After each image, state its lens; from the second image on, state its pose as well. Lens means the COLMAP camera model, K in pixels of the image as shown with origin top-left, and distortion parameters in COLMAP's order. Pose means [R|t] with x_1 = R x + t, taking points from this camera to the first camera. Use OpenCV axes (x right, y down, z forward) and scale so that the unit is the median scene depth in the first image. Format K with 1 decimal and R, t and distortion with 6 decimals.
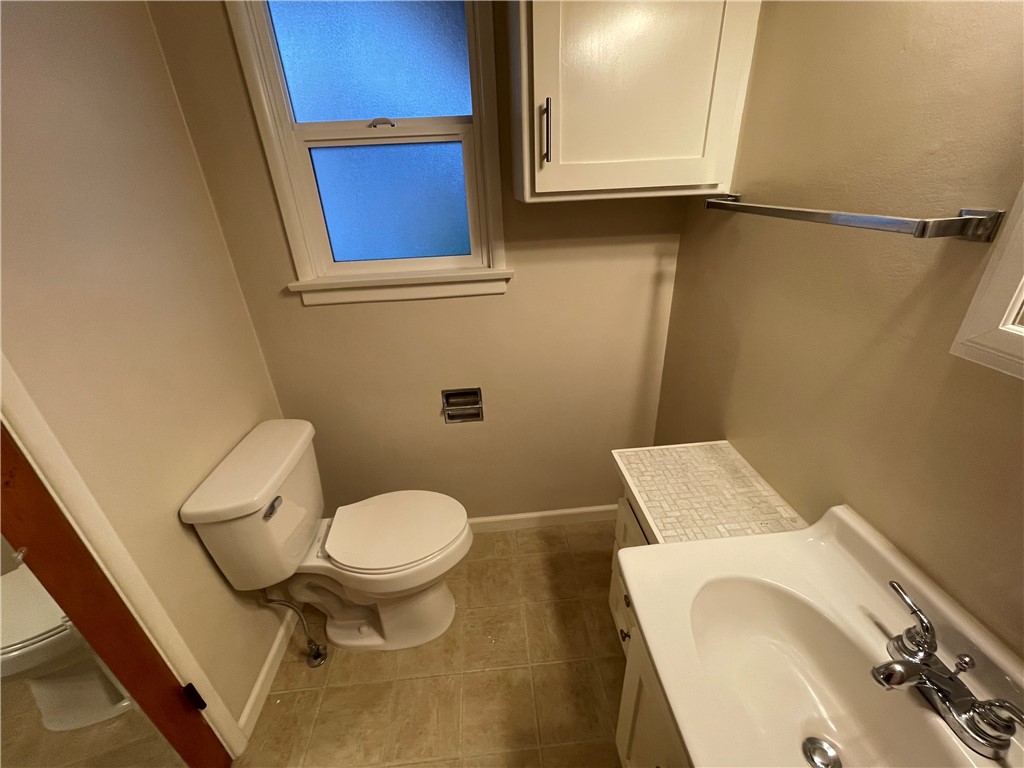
lens RADIAL K [[419.1, 0, 512.0], [0, 419.1, 384.0], [0, 0, 1]] dist [0.001527, 0.000484]
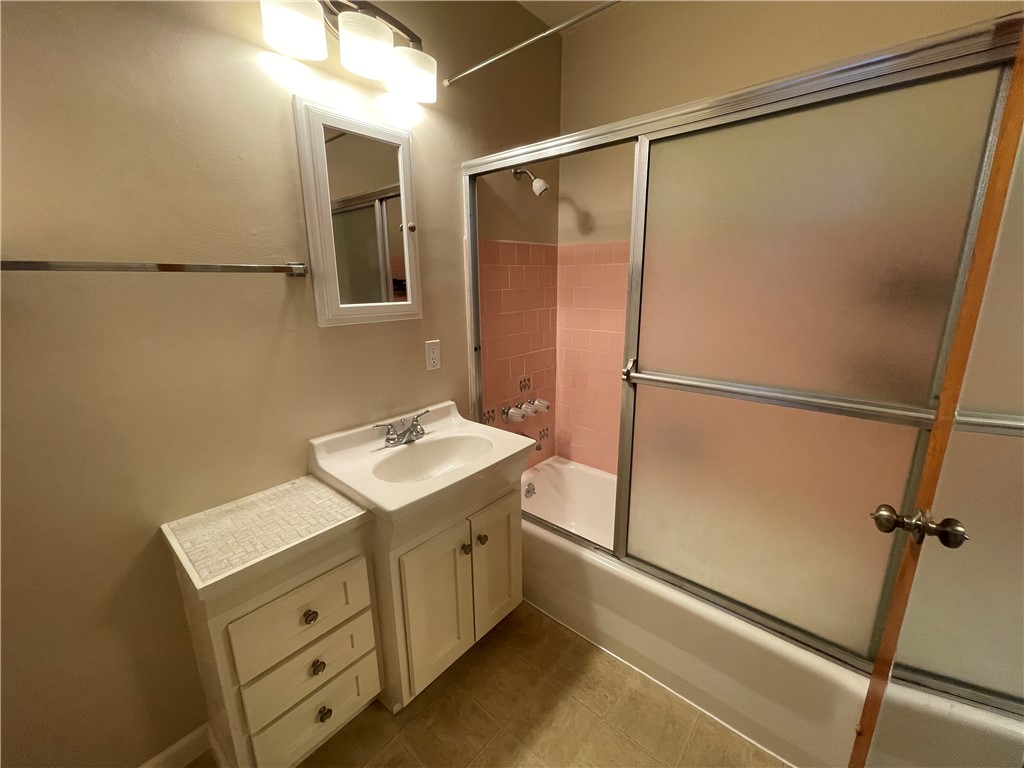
lens RADIAL K [[419.1, 0, 512.0], [0, 419.1, 384.0], [0, 0, 1]] dist [0.001527, 0.000484]
pose [[-0.703232, -0.120793, 0.700624, -0.677783], [0.355467, 0.793707, 0.493631, -0.319470], [-0.615717, 0.596186, -0.515223, 0.971213]]
